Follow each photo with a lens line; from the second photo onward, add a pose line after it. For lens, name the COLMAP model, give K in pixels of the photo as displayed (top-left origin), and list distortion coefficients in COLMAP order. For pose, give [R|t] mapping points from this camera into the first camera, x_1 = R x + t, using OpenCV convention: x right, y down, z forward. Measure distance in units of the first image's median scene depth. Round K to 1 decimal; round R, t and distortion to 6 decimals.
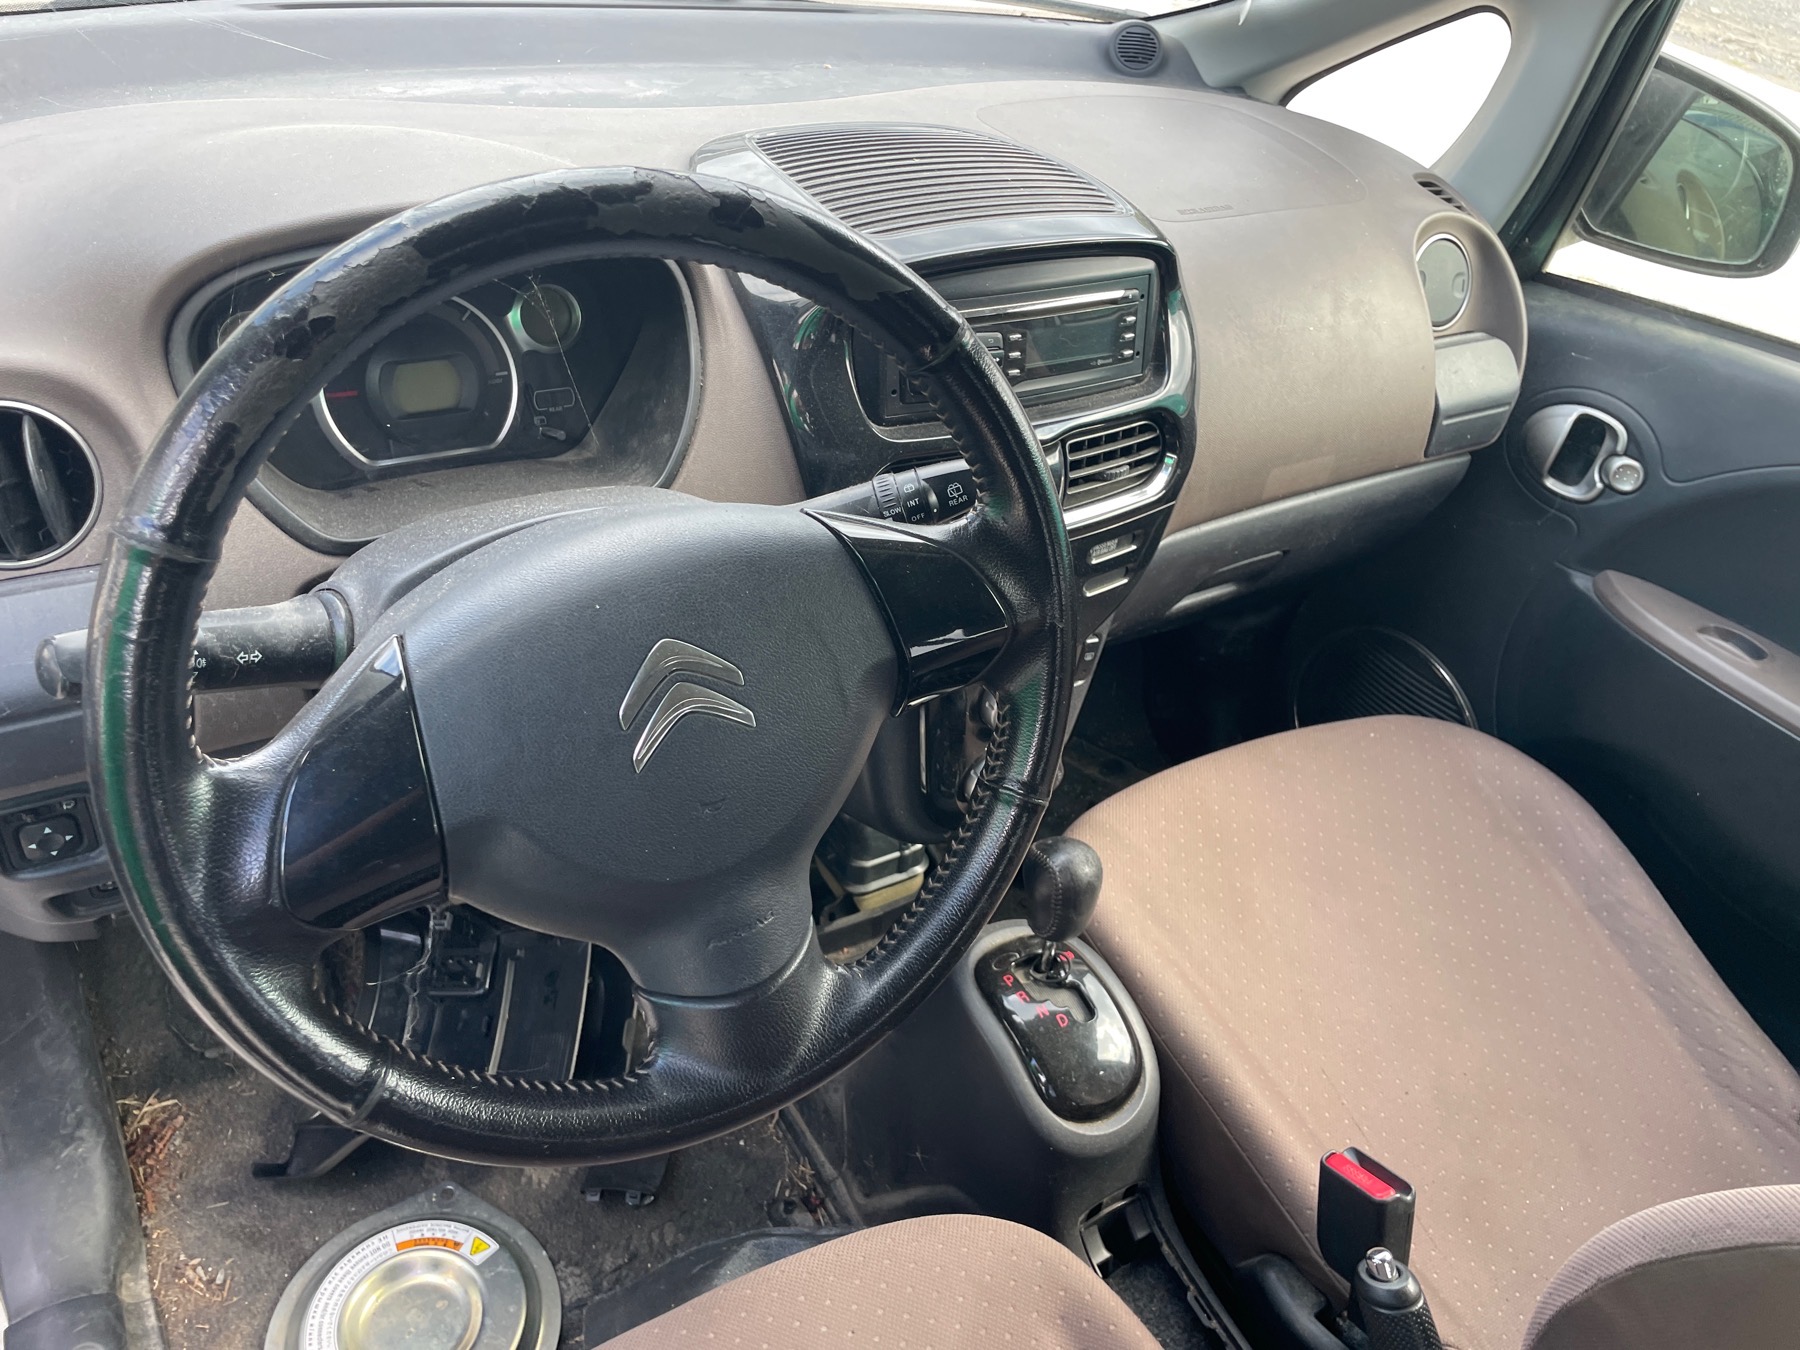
lens RADIAL K [[1343.9, 0, 891.2], [0, 1343.9, 666.4], [0, 0, 1]] dist [0.077439, -0.115340]
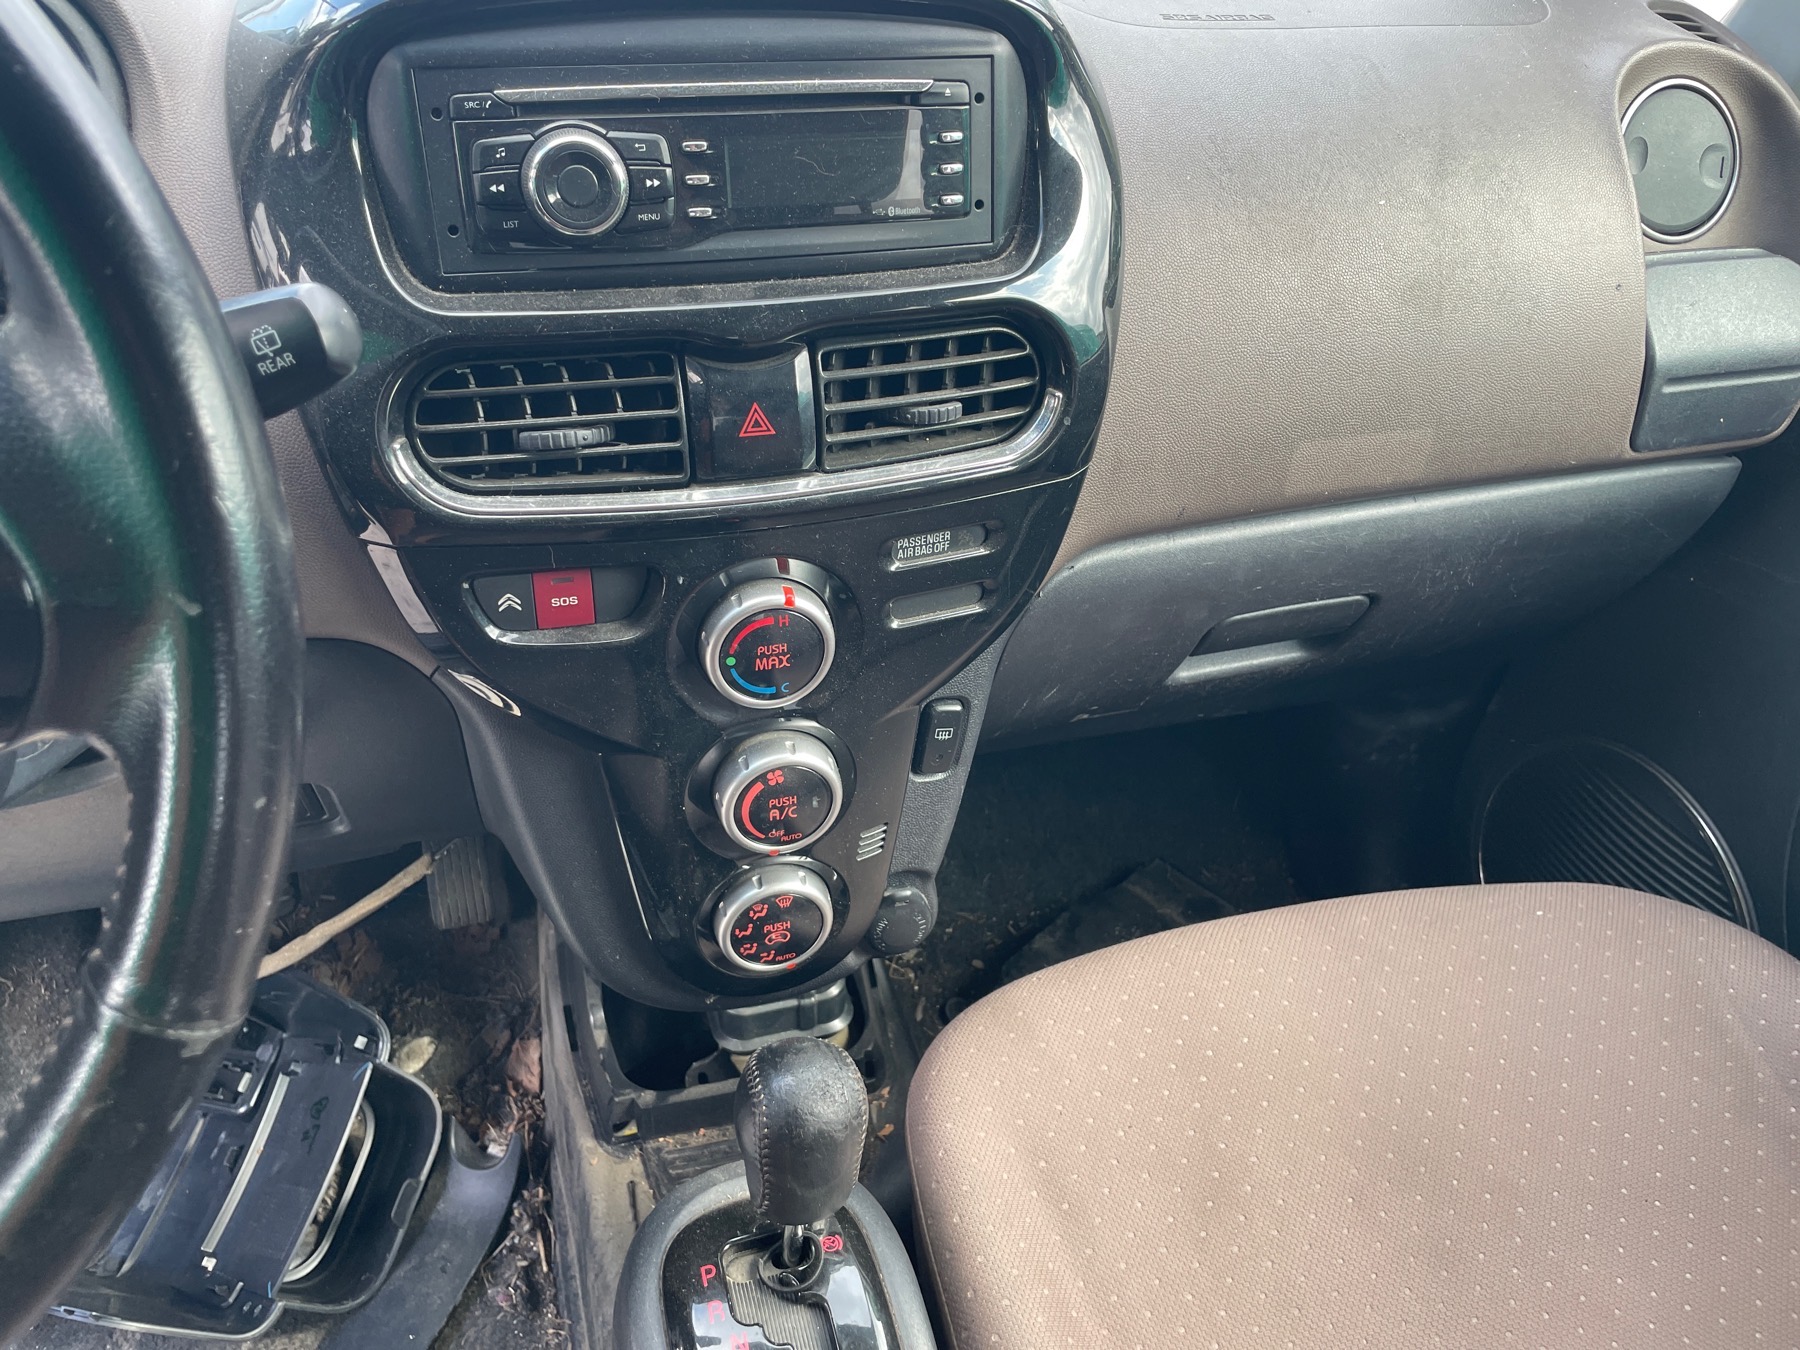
lens RADIAL K [[1343.9, 0, 891.2], [0, 1343.9, 666.4], [0, 0, 1]] dist [0.077439, -0.115340]
pose [[0.962308, 0.073652, -0.261798, 0.303383], [-0.088784, 0.994968, -0.046436, -0.007831], [0.257061, 0.067929, 0.964005, 0.443154]]
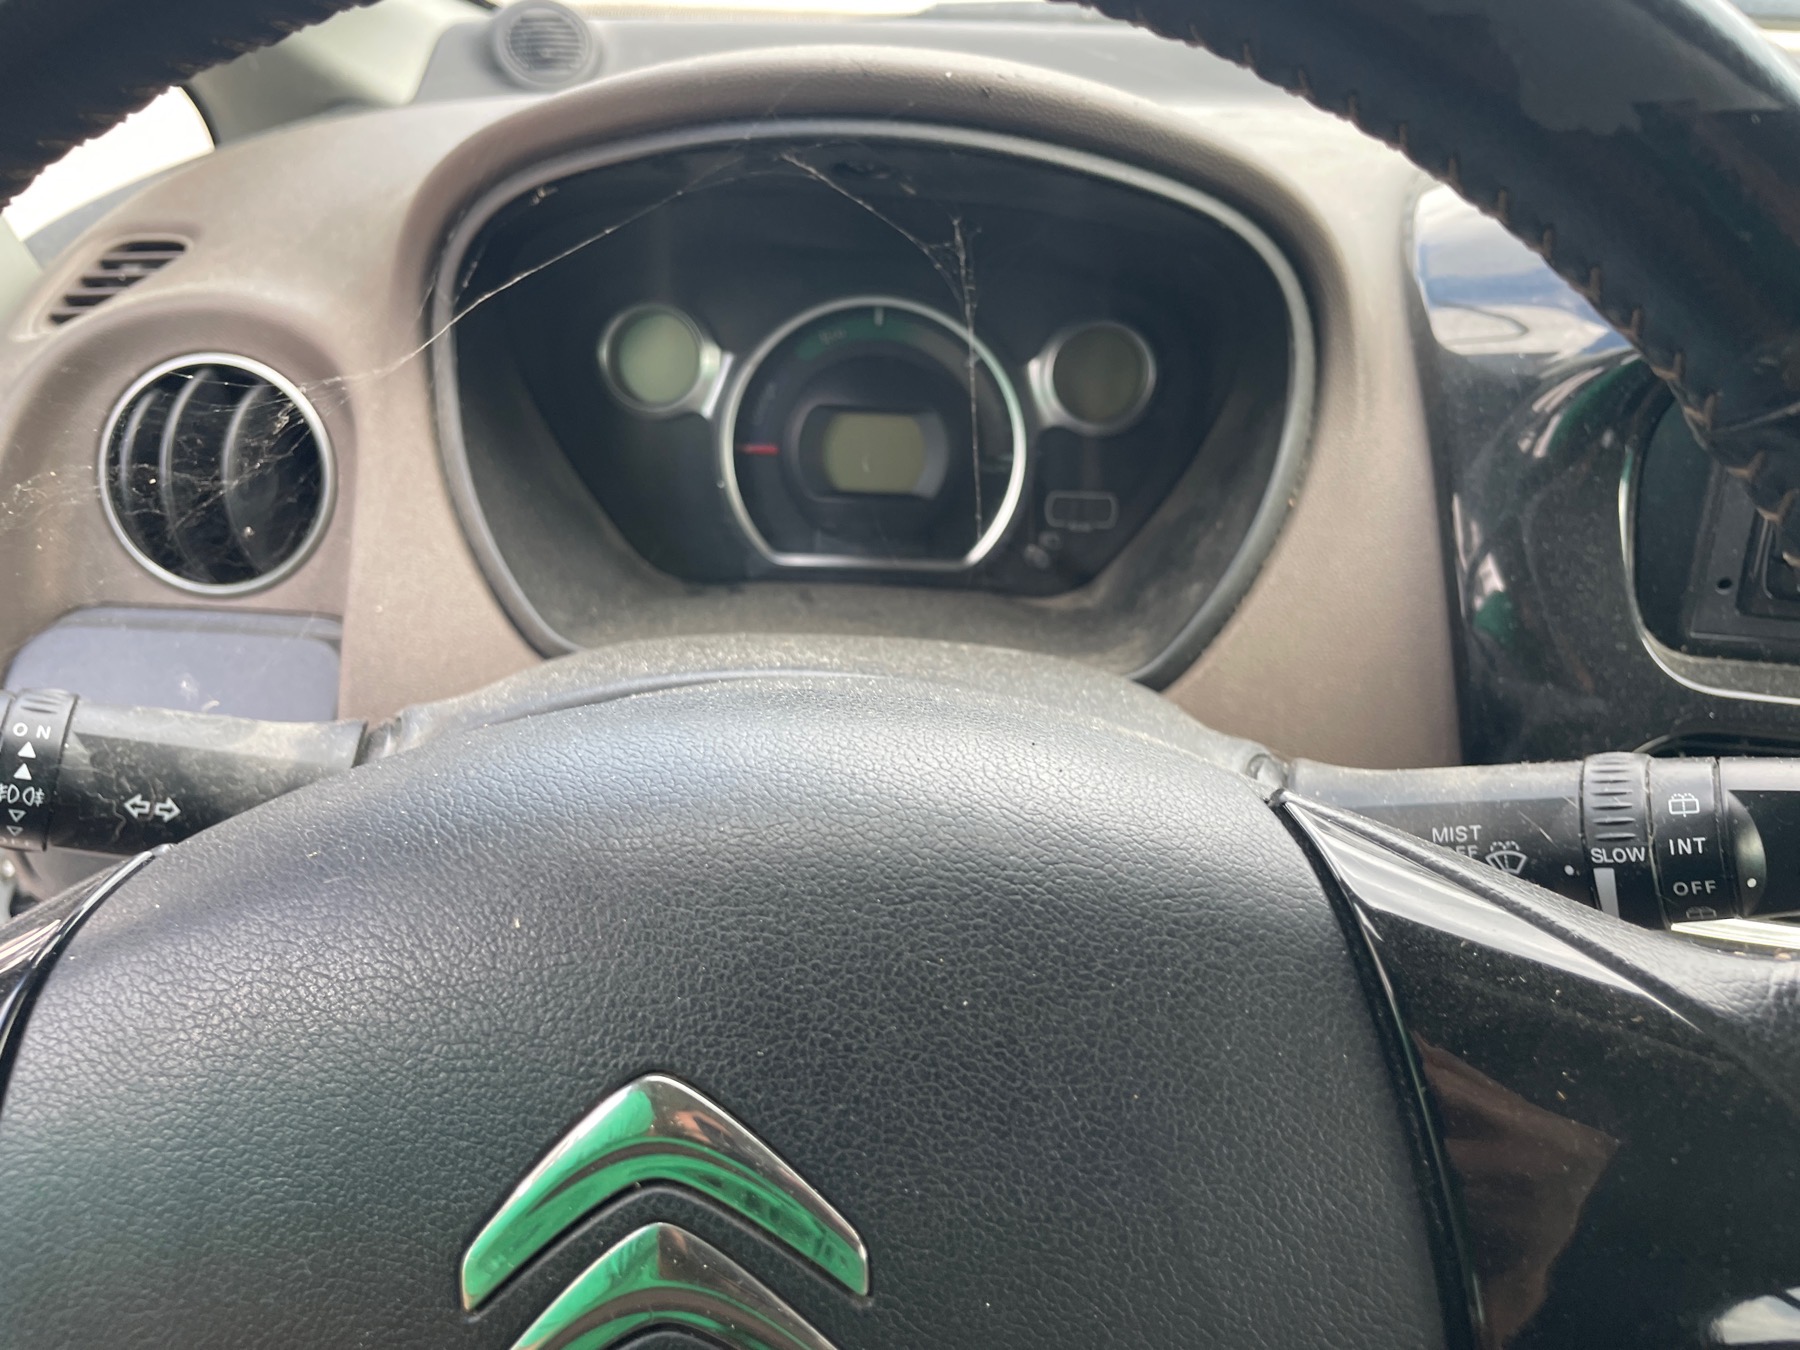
lens RADIAL K [[1343.9, 0, 891.2], [0, 1343.9, 666.4], [0, 0, 1]] dist [0.077439, -0.115340]
pose [[0.817357, 0.199786, -0.540383, 0.022417], [-0.272846, 0.960329, -0.057649, -0.065918], [0.507428, 0.194561, 0.839442, 0.424676]]
